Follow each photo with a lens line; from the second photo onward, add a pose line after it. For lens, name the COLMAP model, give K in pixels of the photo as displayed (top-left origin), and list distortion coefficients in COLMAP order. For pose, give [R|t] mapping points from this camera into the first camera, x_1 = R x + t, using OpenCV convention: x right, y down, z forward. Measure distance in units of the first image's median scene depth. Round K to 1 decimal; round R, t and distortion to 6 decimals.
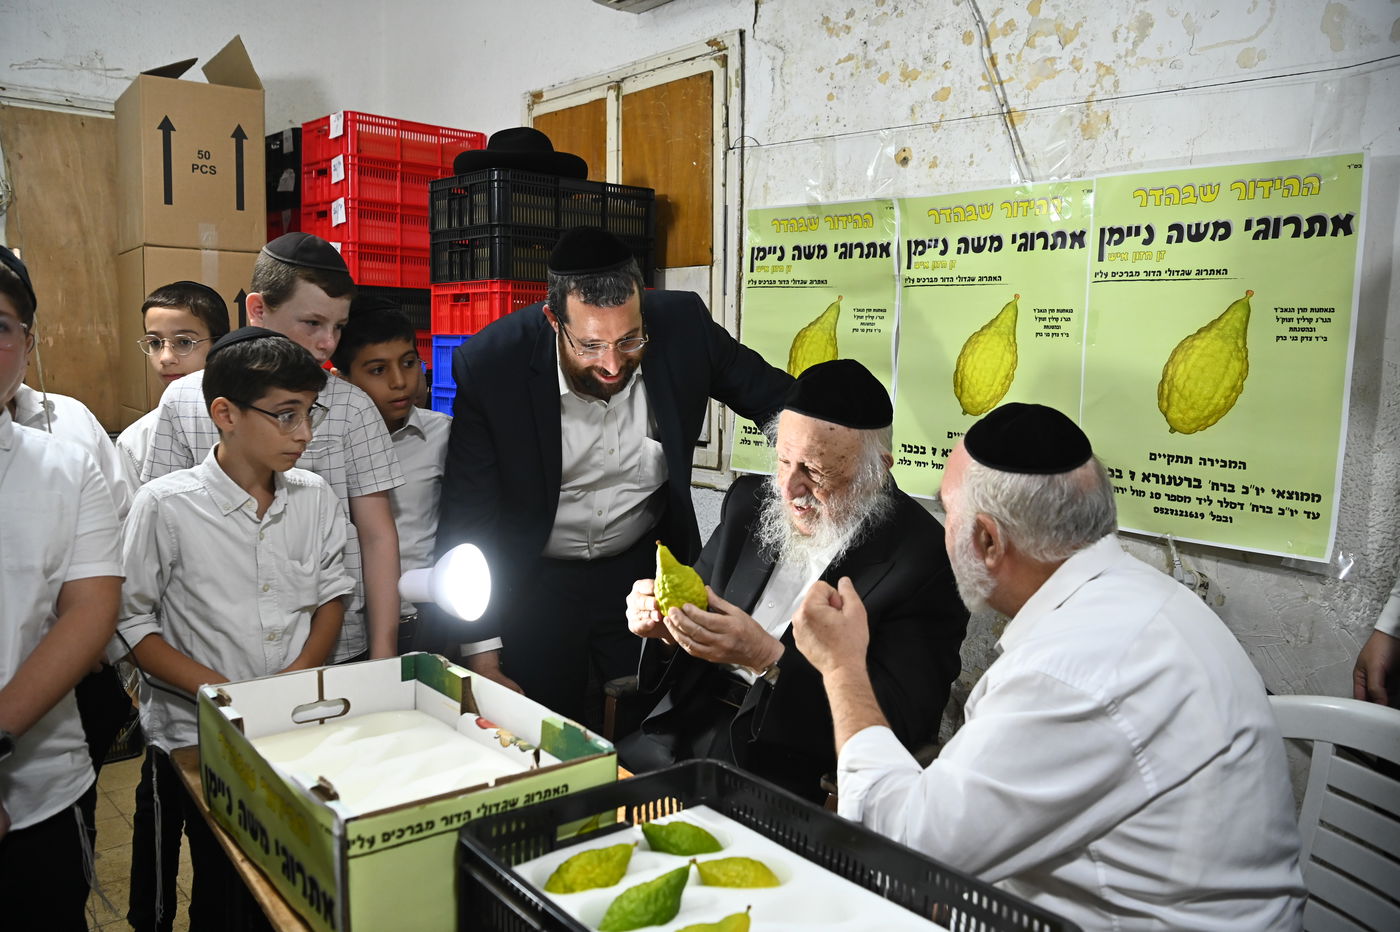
lens RADIAL K [[1089.6, 0, 706.1], [0, 1089.6, 459.4], [0, 0, 1]] dist [-0.039359, 0.007257]
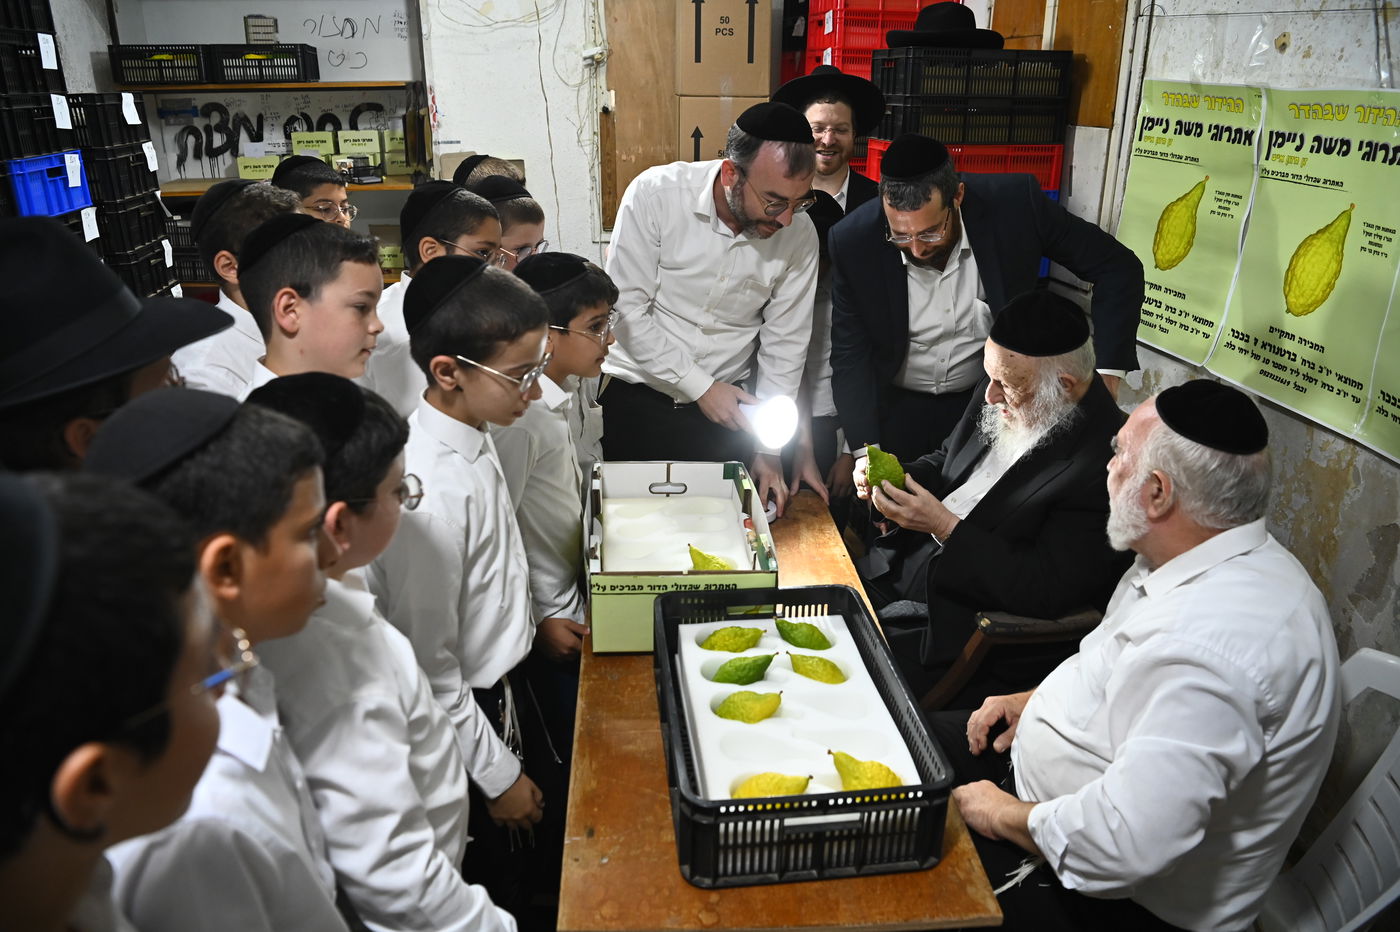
lens RADIAL K [[979.9, 0, 690.8], [0, 979.9, 462.4], [0, 0, 1]] dist [-0.083915, 0.020057]
pose [[0.830612, 0.192387, -0.522561, 0.249935], [-0.047125, 0.959341, 0.278288, -0.122172], [0.554854, -0.206524, 0.805907, -0.061329]]
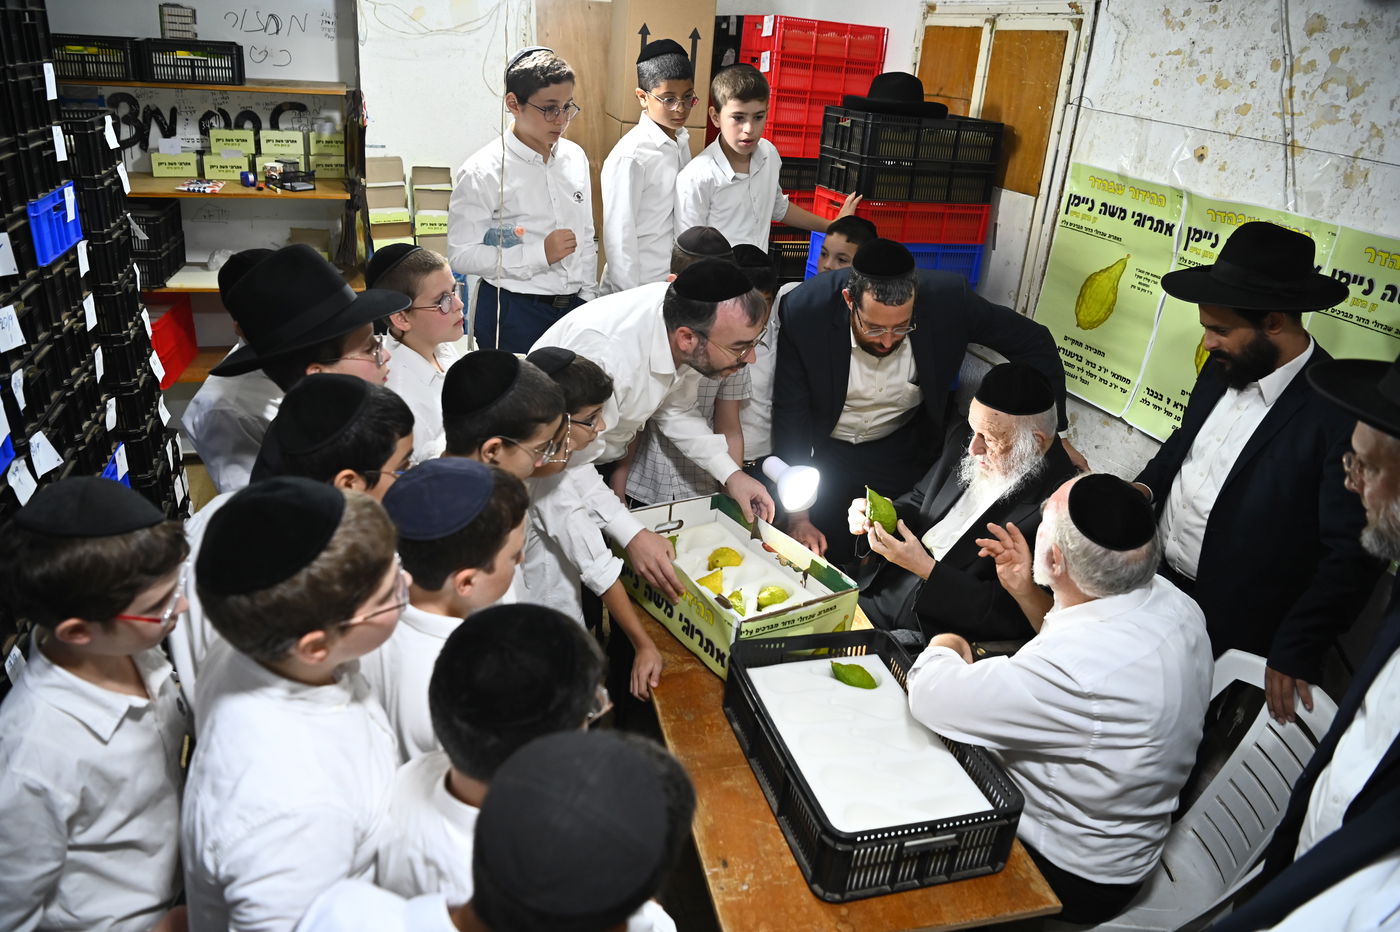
lens RADIAL K [[979.9, 0, 692.7], [0, 979.9, 461.4], [0, 0, 1]] dist [-0.083915, 0.020057]
pose [[0.912374, 0.211122, -0.350715, 0.108135], [-0.104616, 0.948549, 0.298847, -0.208652], [0.395763, -0.235970, 0.887519, -0.208731]]
